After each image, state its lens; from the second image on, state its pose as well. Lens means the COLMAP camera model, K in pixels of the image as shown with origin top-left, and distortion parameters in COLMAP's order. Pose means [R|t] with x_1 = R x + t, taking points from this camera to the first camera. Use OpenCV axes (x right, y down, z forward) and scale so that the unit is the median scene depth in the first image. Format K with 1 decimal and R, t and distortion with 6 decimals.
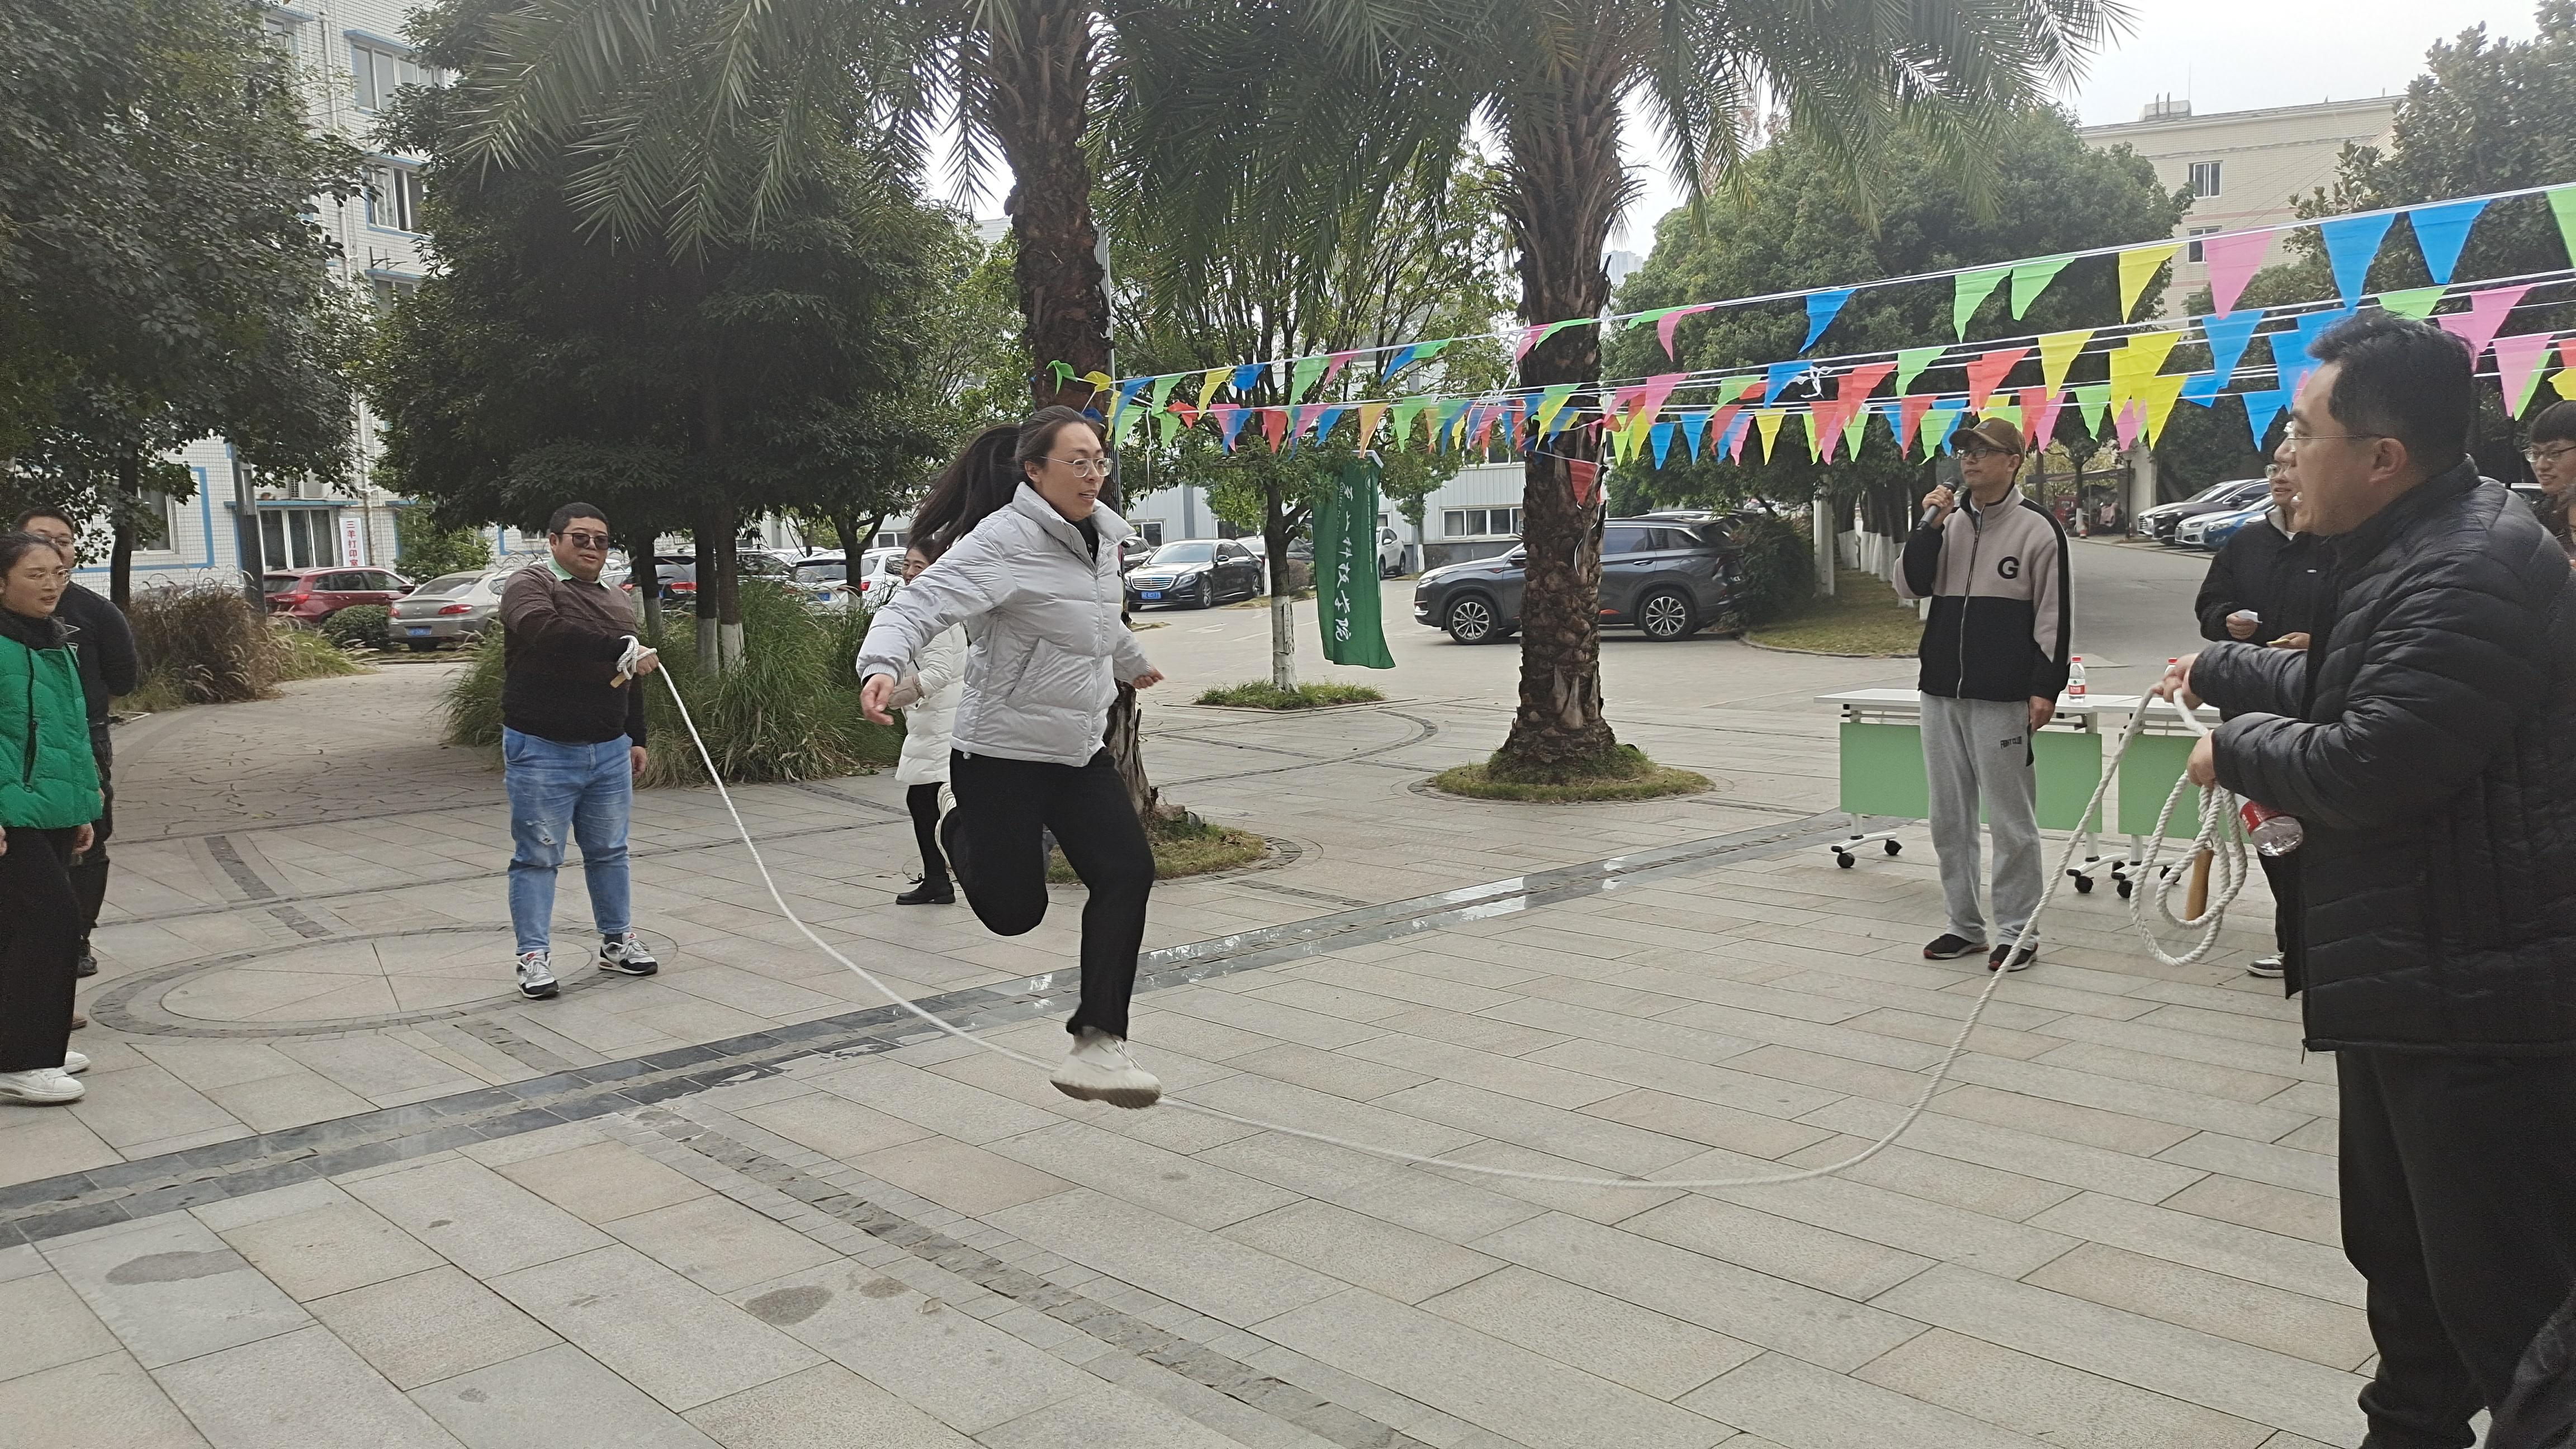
lens RADIAL K [[1912.0, 0, 1288.0], [0, 1912.0, 724.5], [0, 0, 1]] dist [0.018271, 0.052336]
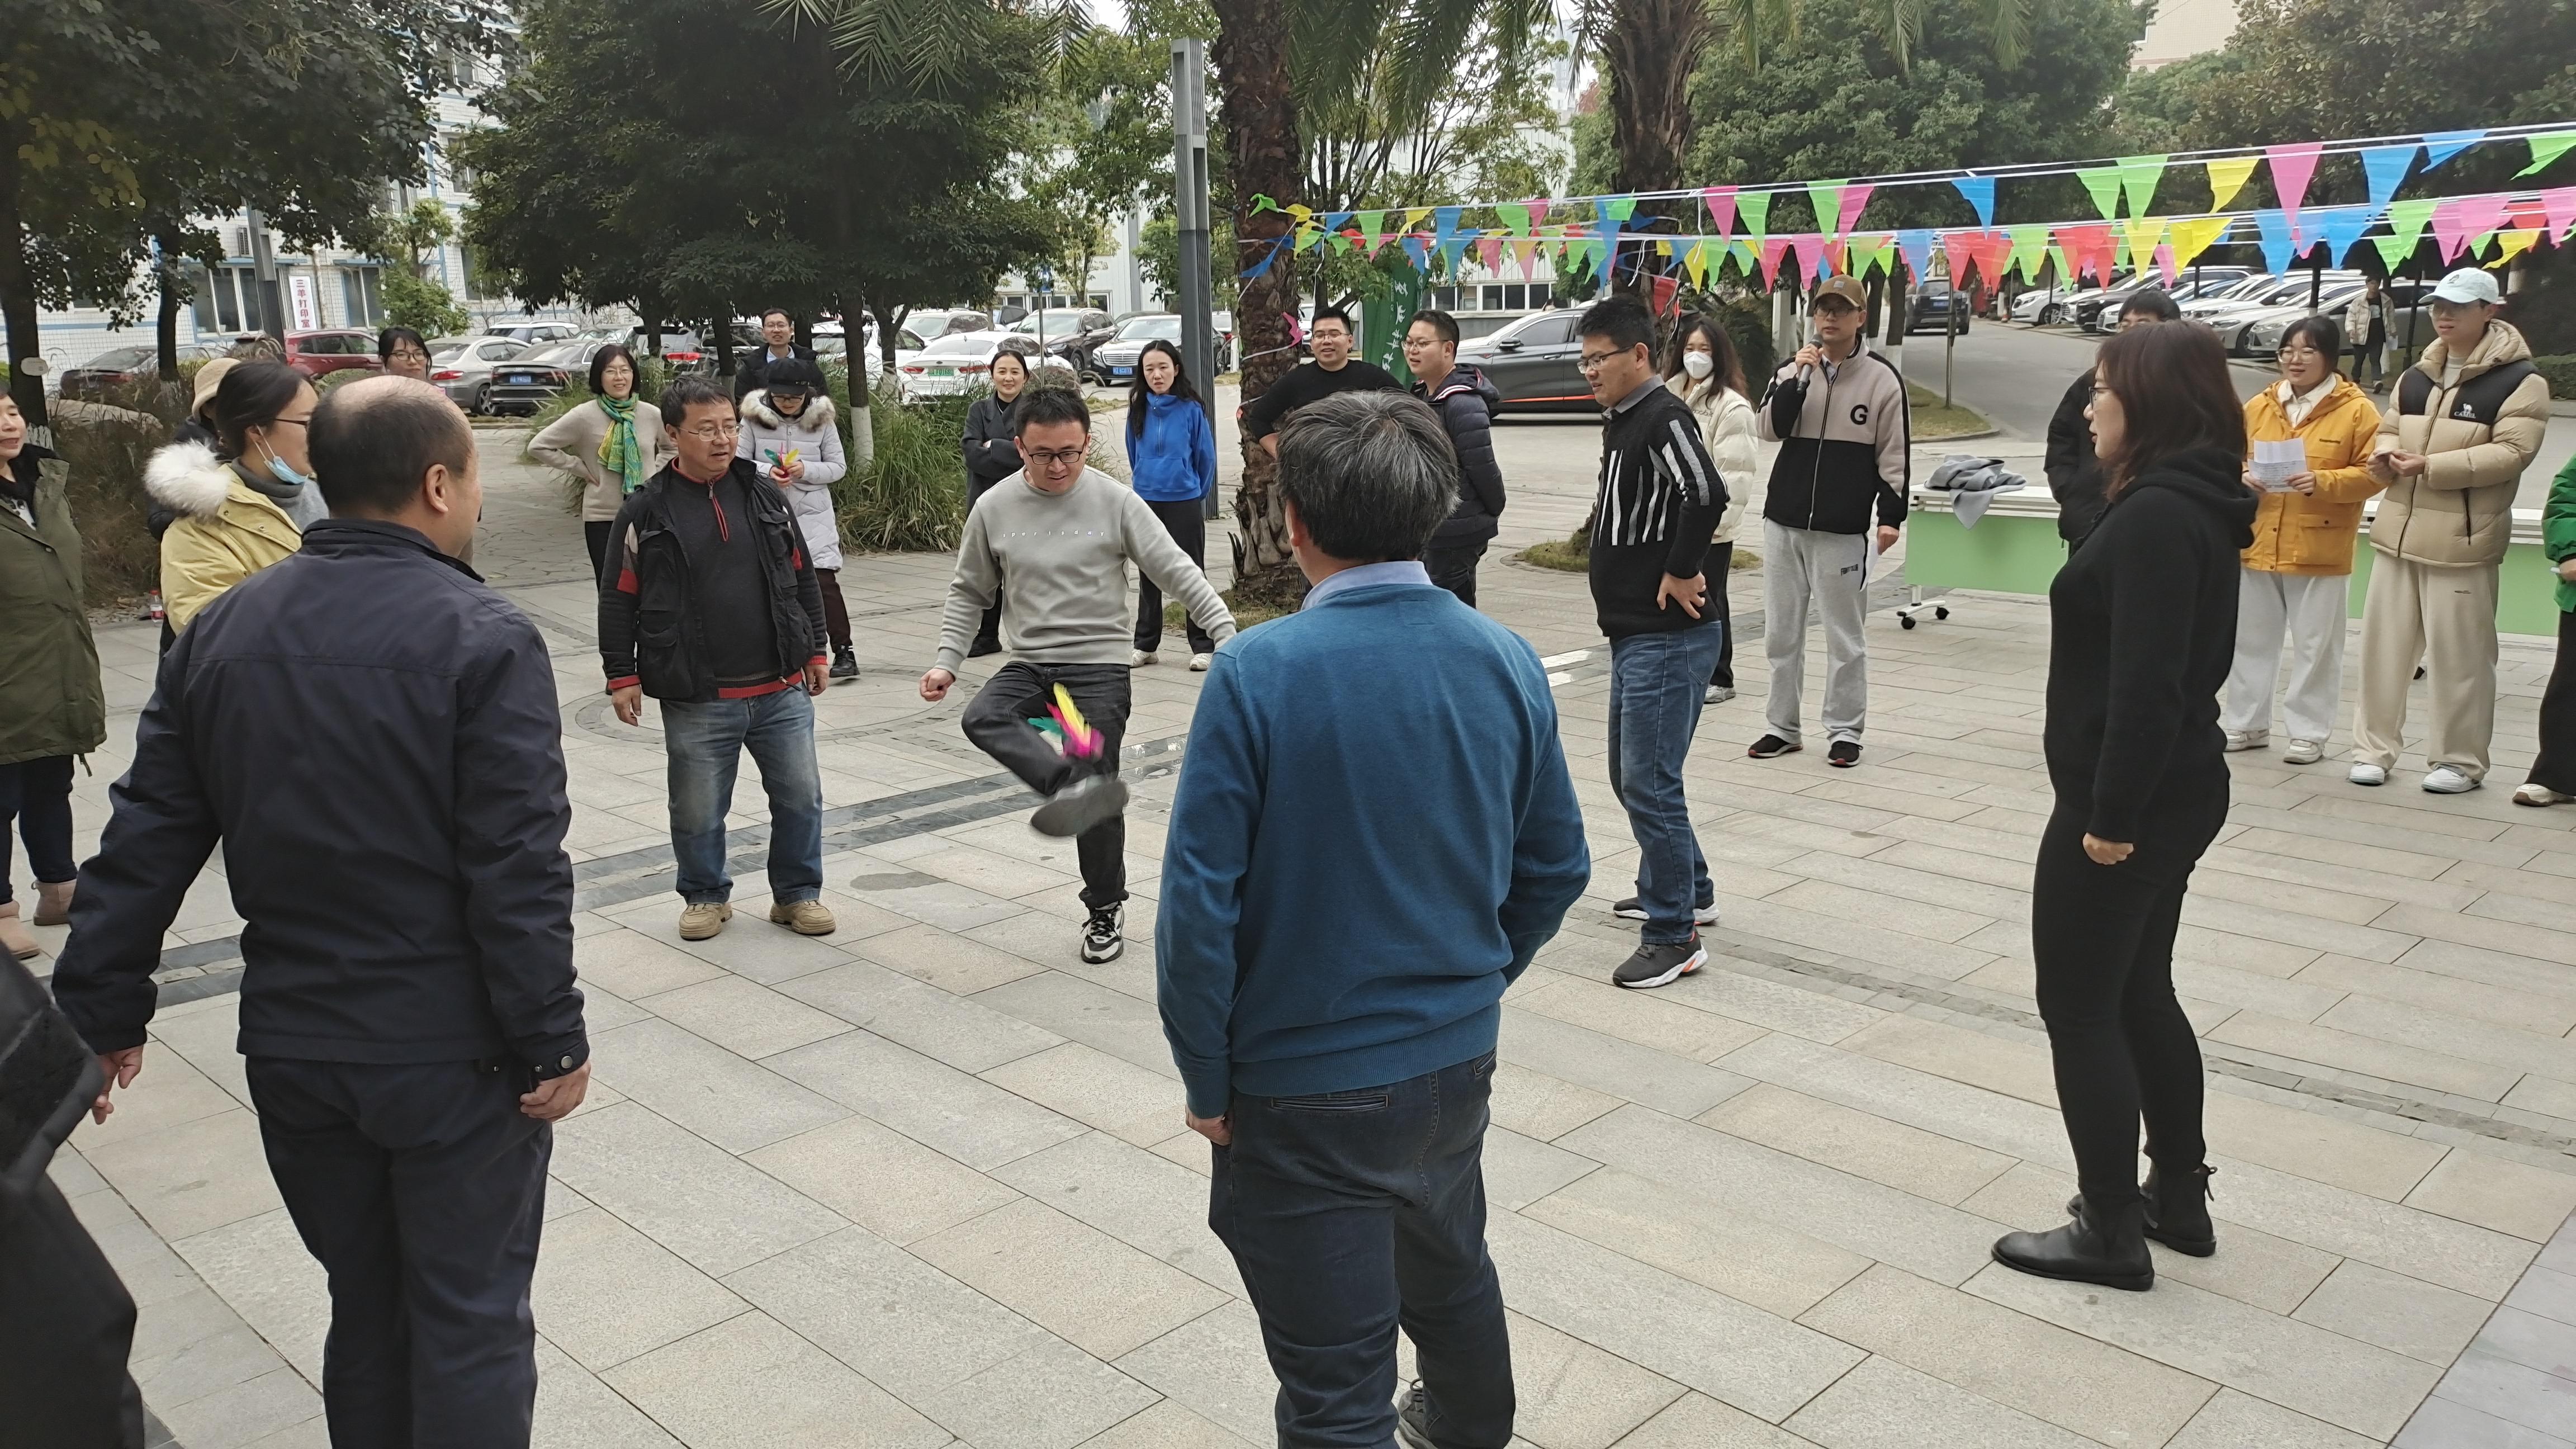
lens RADIAL K [[1903.8, 0, 1288.0], [0, 1903.8, 724.5], [0, 0, 1]] dist [0.040723, -0.001000]
pose [[0.998733, 0.004418, 0.050122, -0.106693], [-0.010319, 0.992950, 0.118084, -0.003433], [-0.049247, -0.118451, 0.991738, -0.132409]]
